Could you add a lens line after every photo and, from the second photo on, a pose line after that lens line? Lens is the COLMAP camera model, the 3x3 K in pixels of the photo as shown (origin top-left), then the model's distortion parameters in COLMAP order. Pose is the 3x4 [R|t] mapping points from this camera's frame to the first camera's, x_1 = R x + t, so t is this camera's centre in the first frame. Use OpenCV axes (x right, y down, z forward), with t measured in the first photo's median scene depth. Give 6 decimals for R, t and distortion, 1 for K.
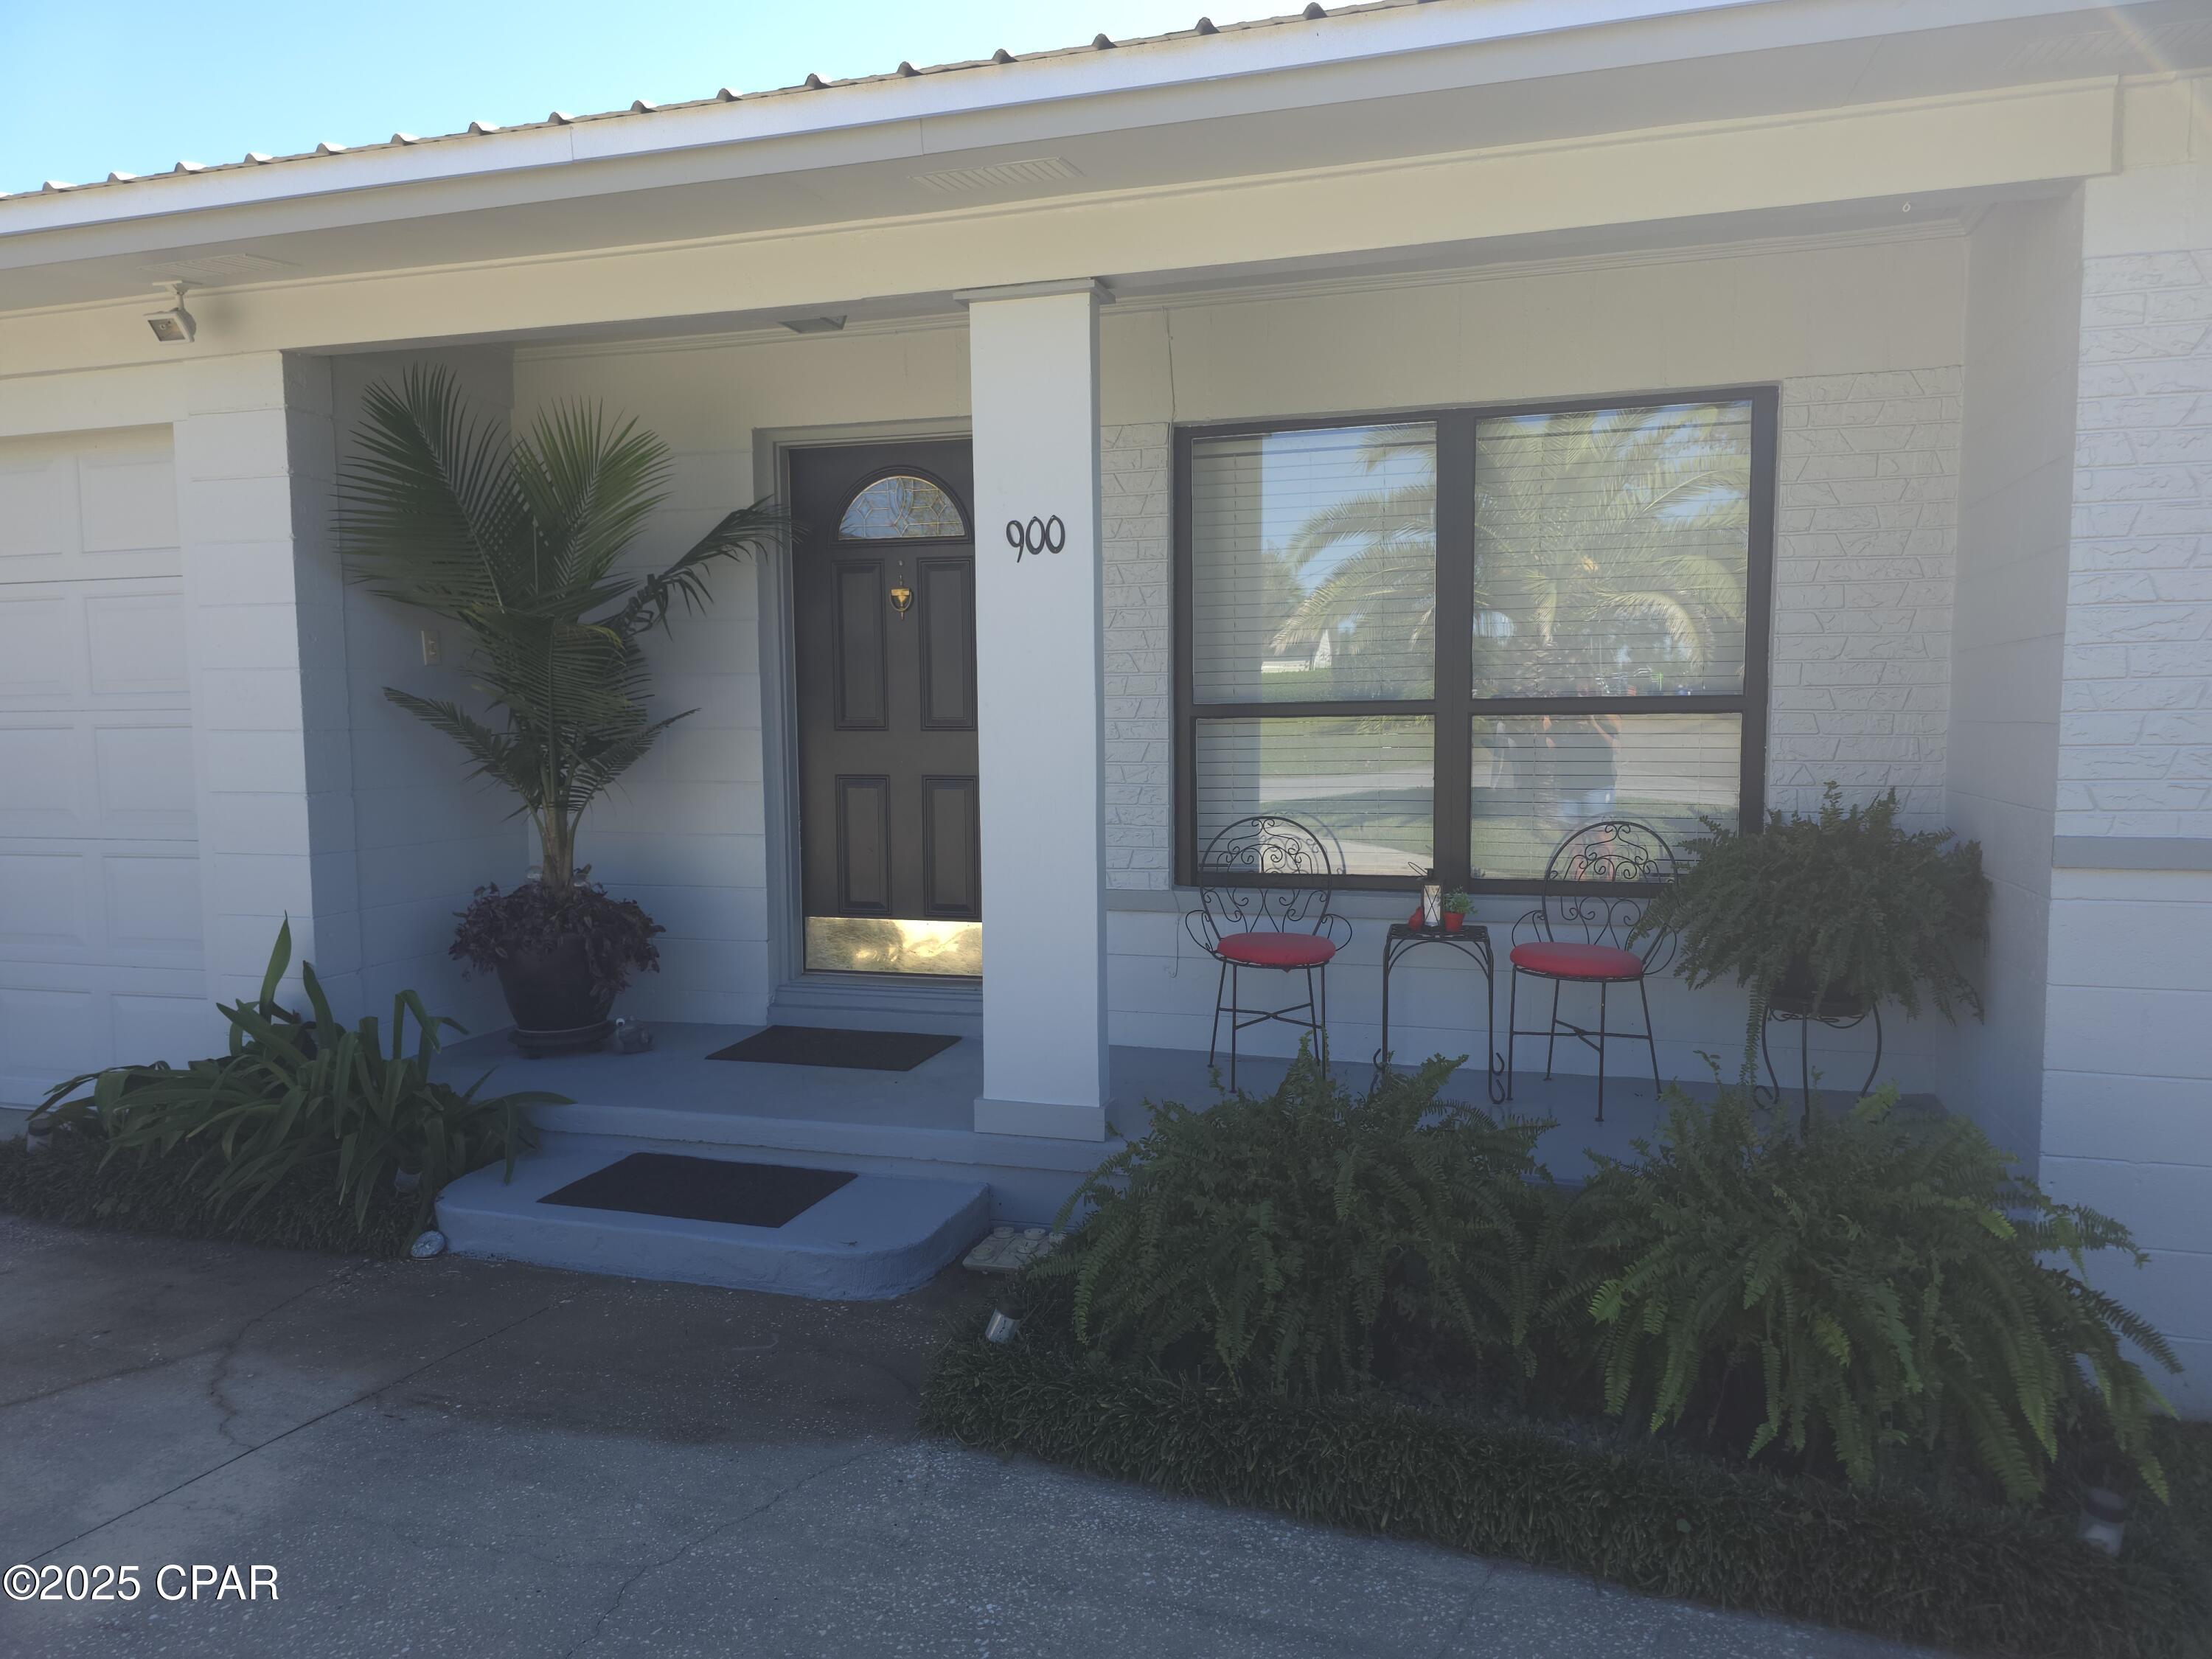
lens RADIAL K [[1450.1, 0, 1106.0], [0, 1450.1, 829.5], [0, 0, 1]] dist [0.001989, -0.000018]
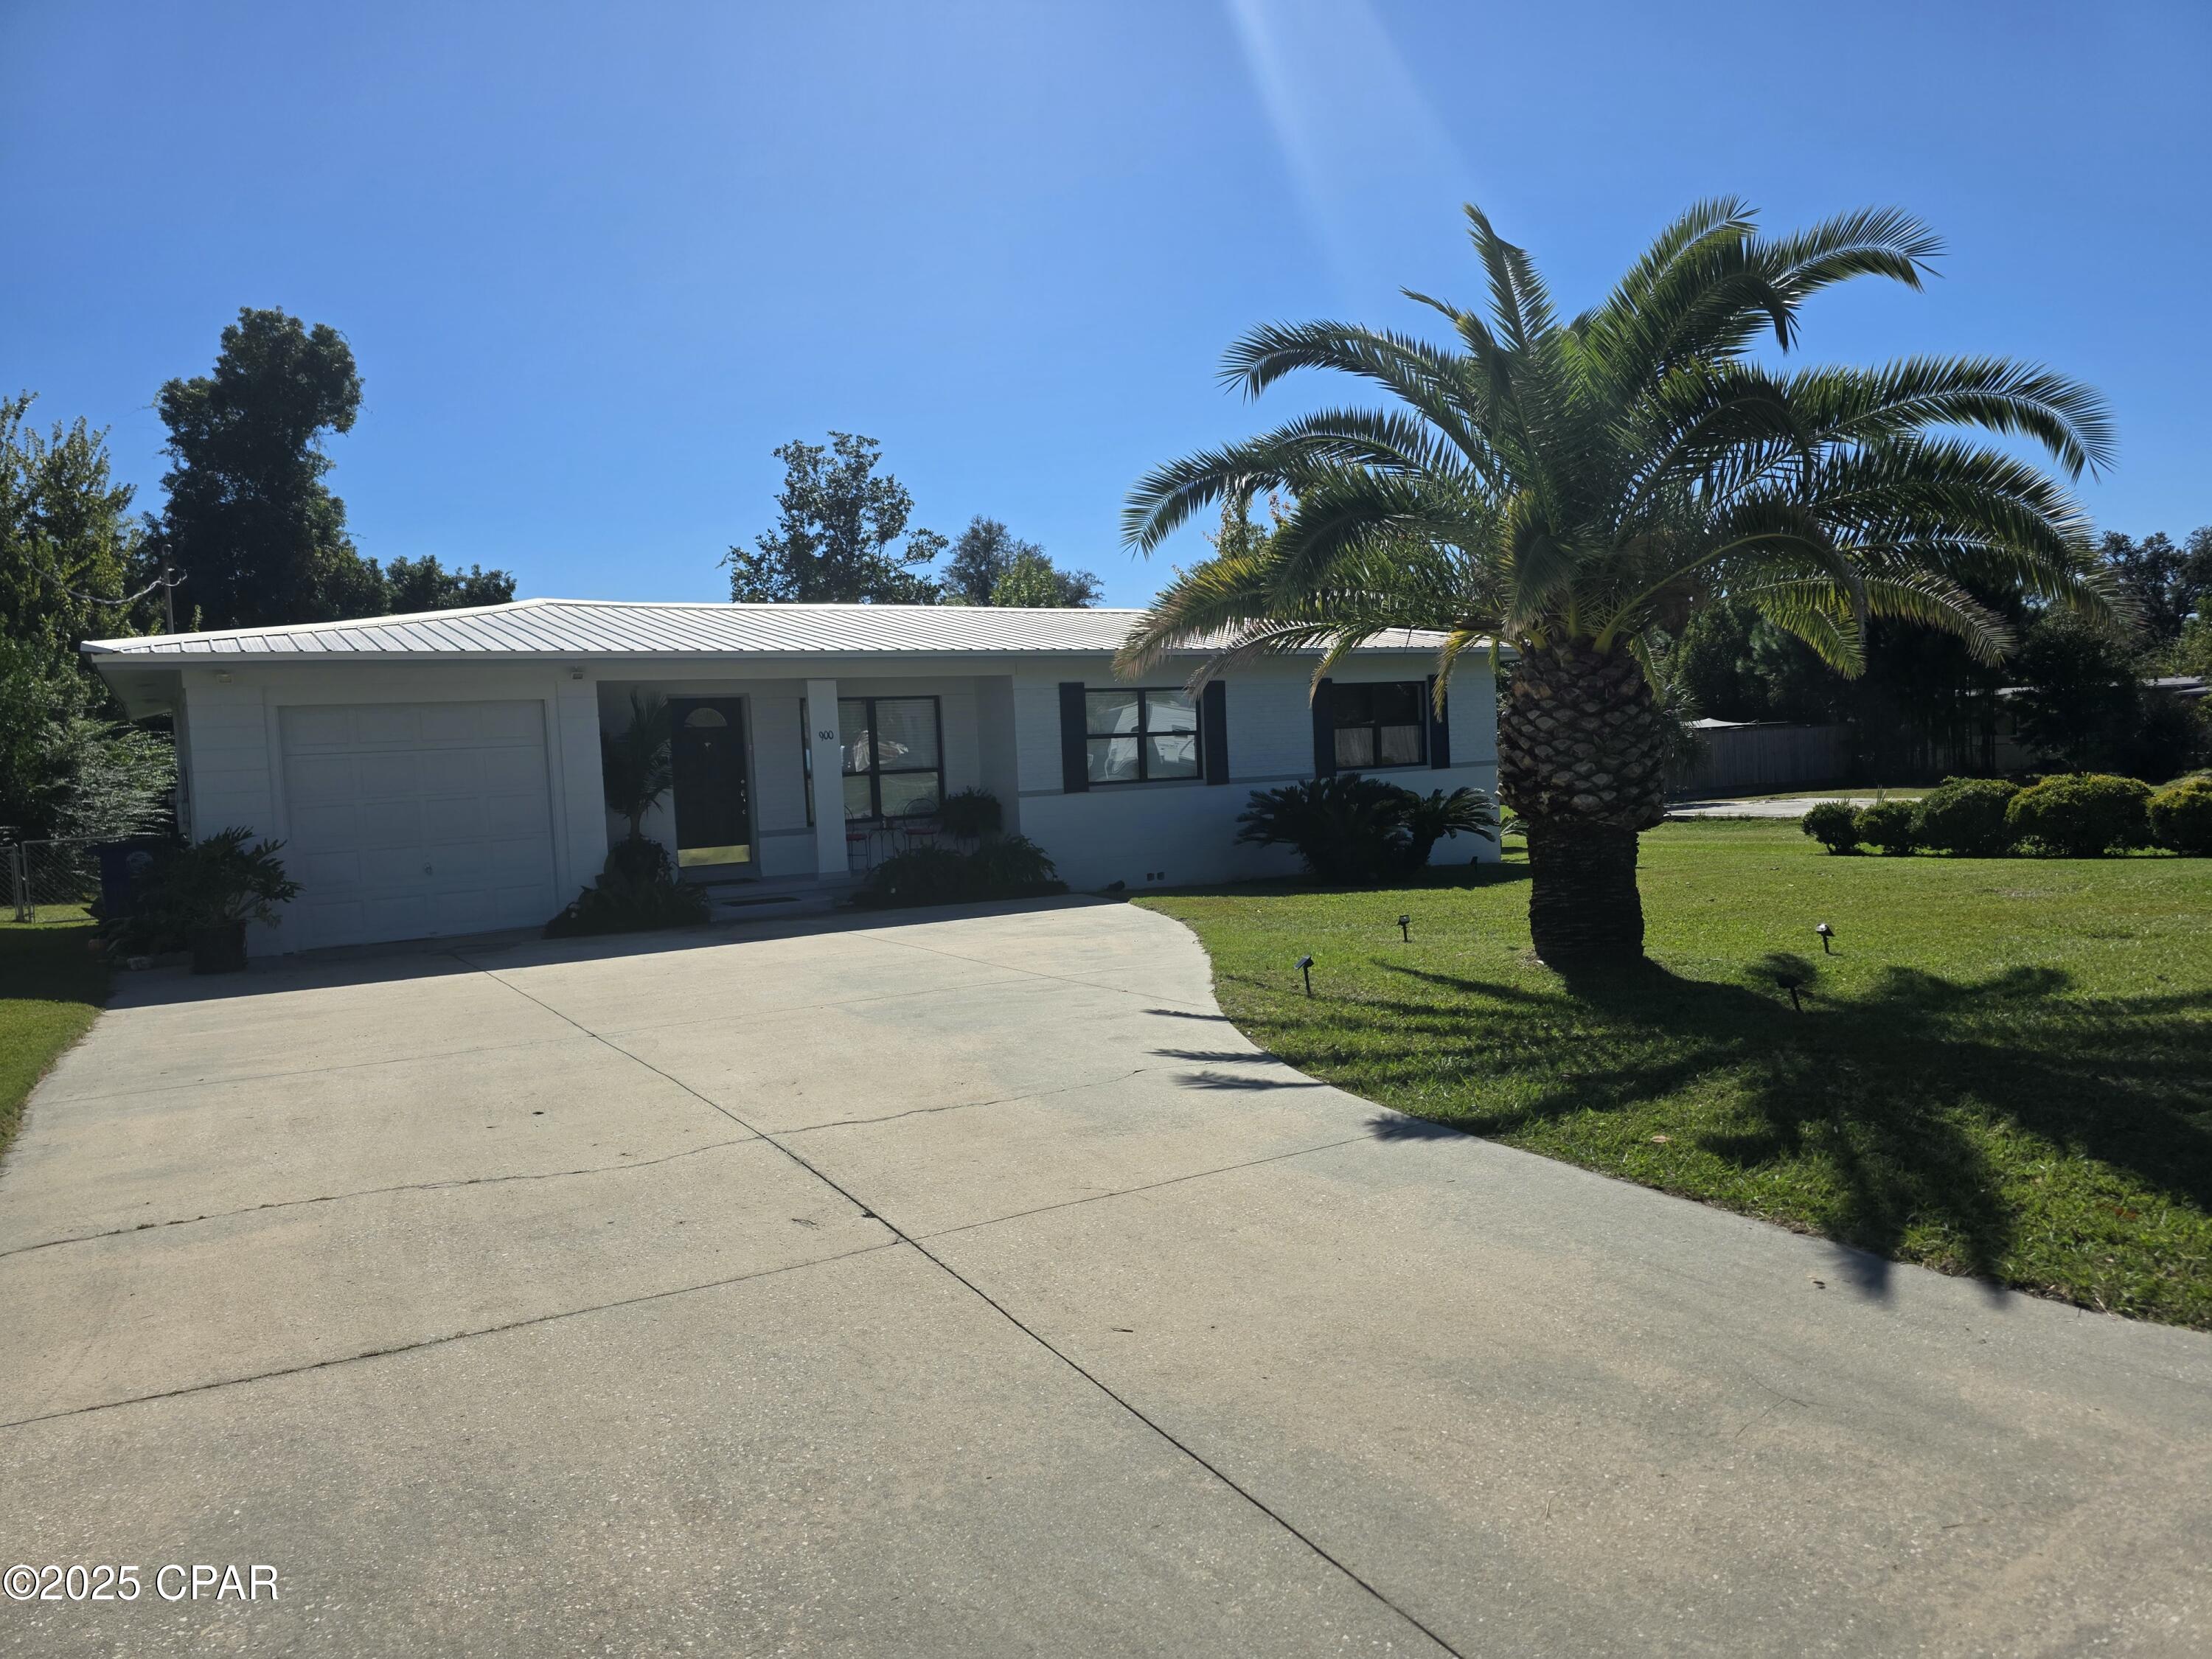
lens RADIAL K [[1659.2, 0, 1106.0], [0, 1659.2, 829.5], [0, 0, 1]] dist [0.092749, -0.001984]
pose [[0.650625, -0.063174, 0.756766, -2.638592], [0.108729, 0.994016, -0.010499, 0.172273], [-0.751575, 0.089114, 0.653601, -2.268129]]
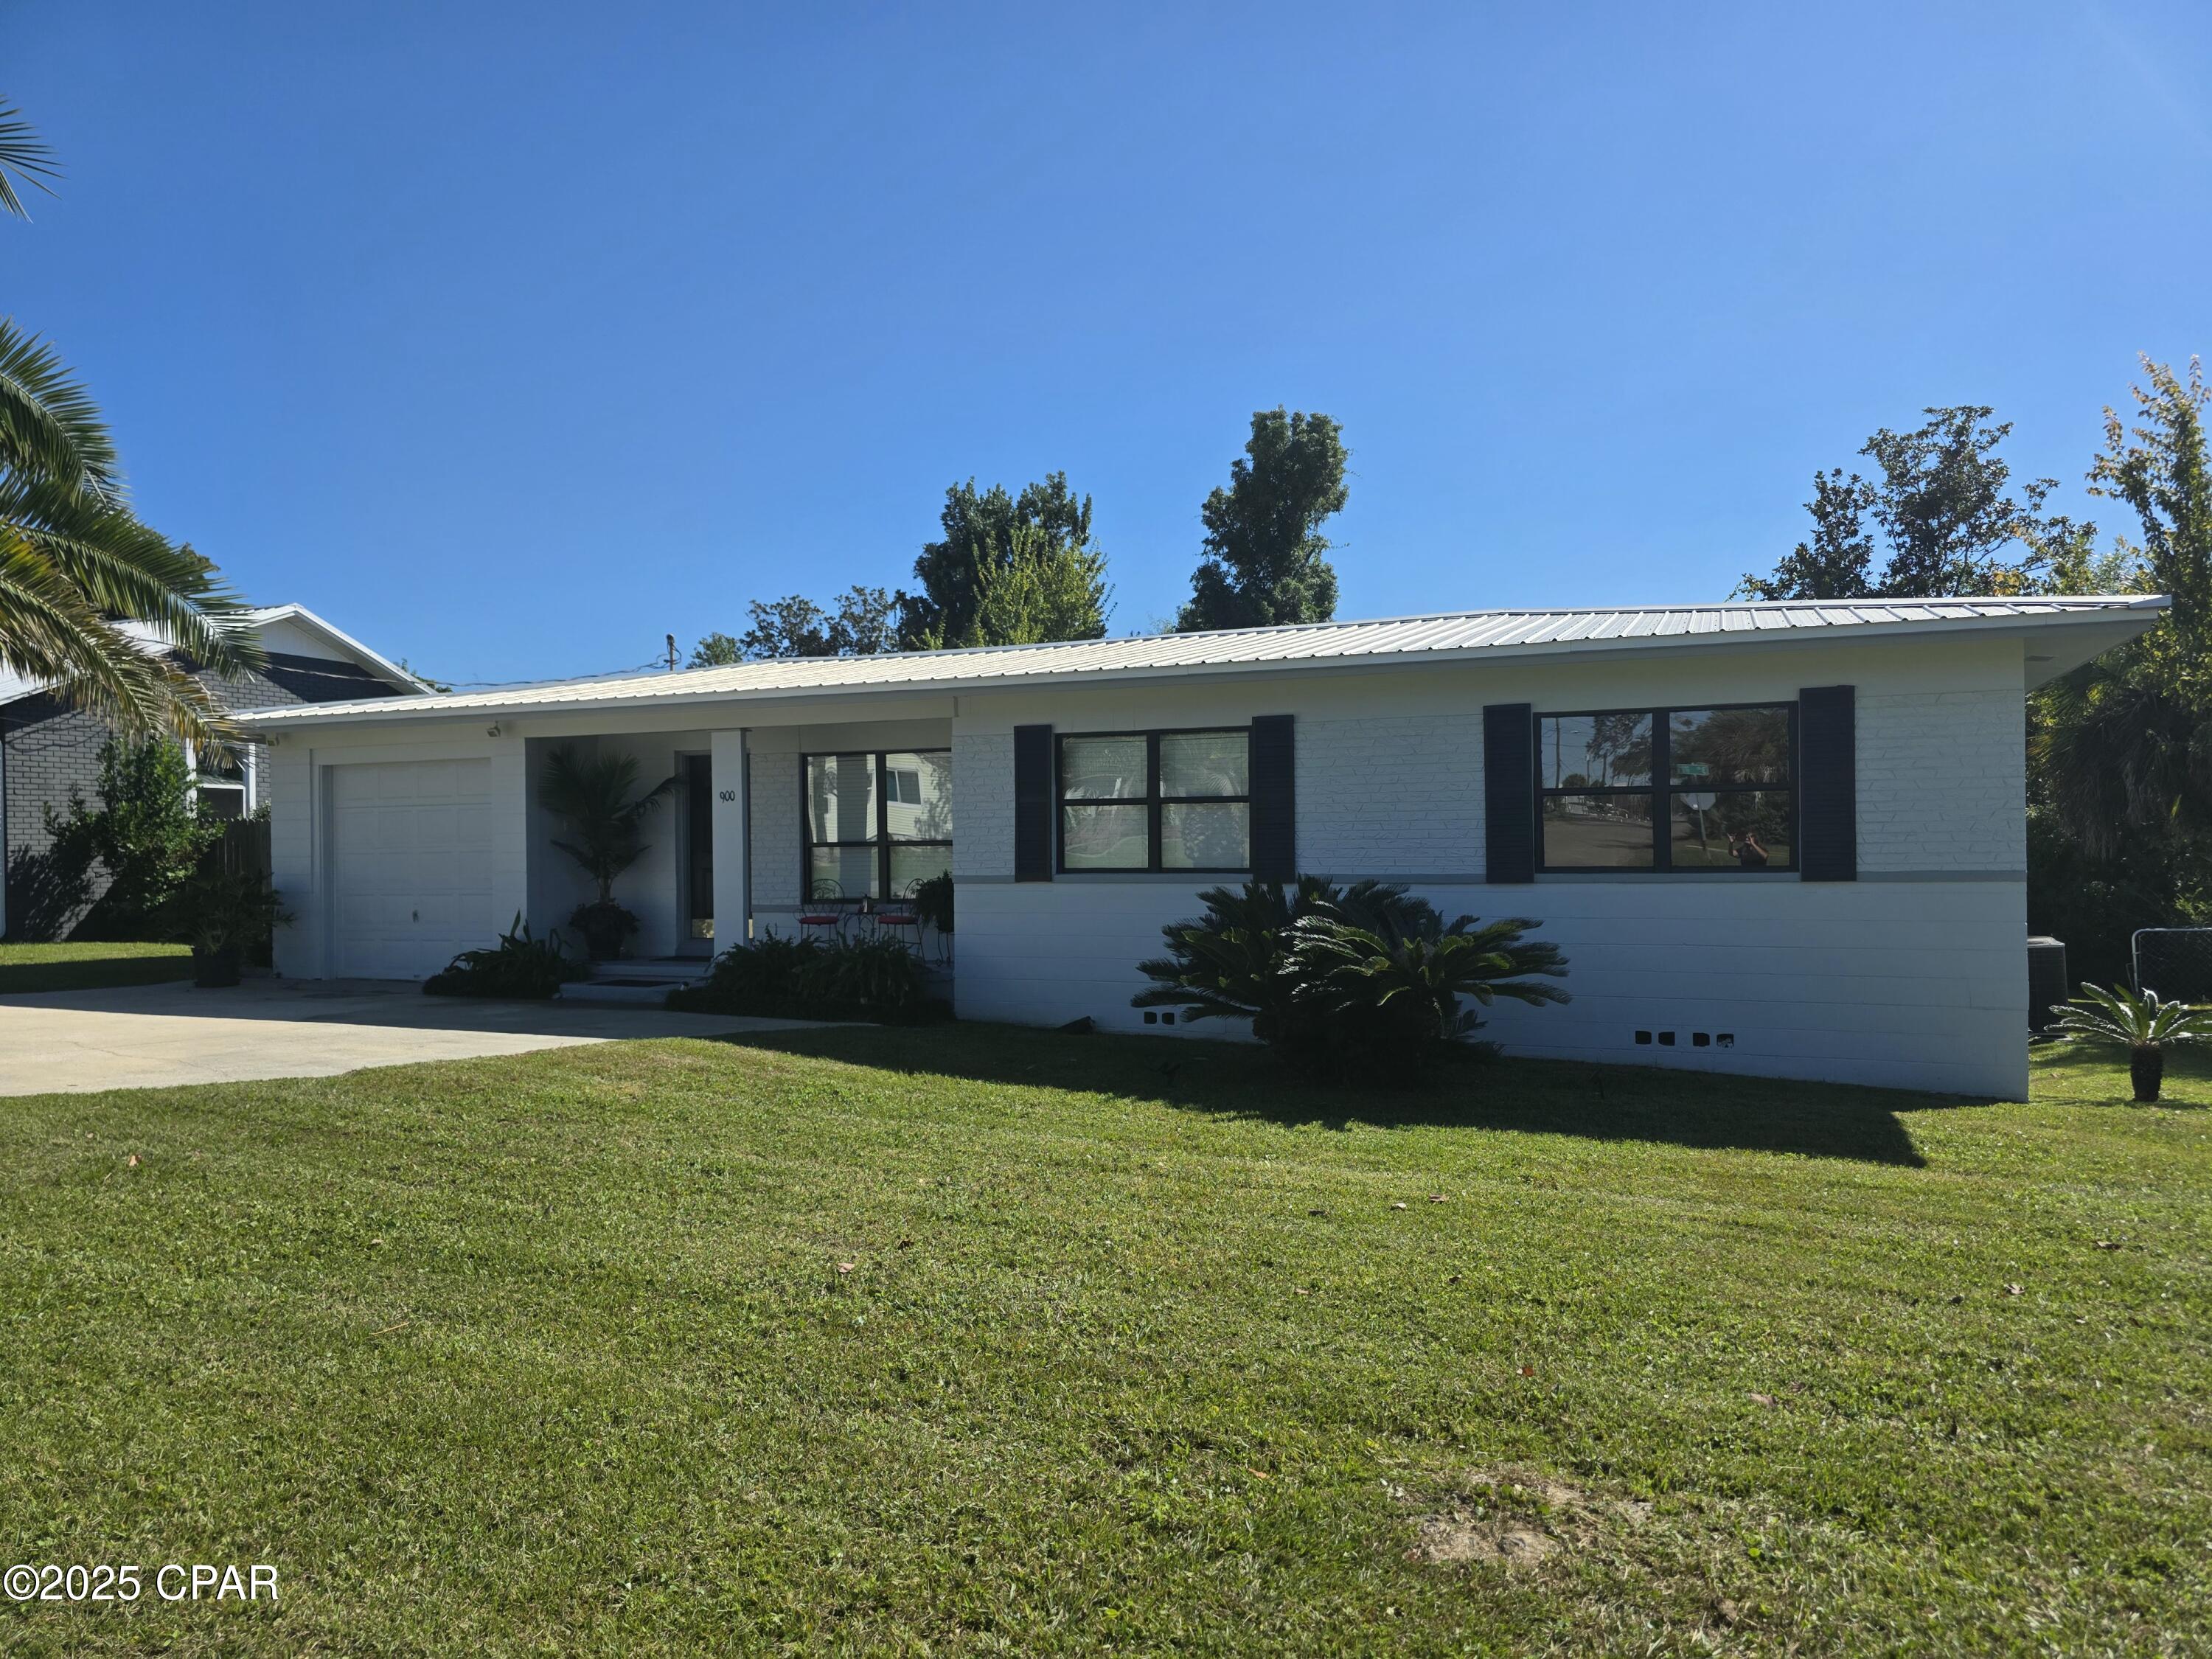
lens RADIAL K [[1565.1, 0, 1106.0], [0, 1565.1, 854.5], [0, 0, 1]] dist [0.098707, -0.109733]
pose [[0.992973, -0.002818, -0.118304, 1.112986], [-0.007273, 0.996373, -0.084783, 0.220594], [0.118113, 0.085047, 0.989351, -2.266161]]
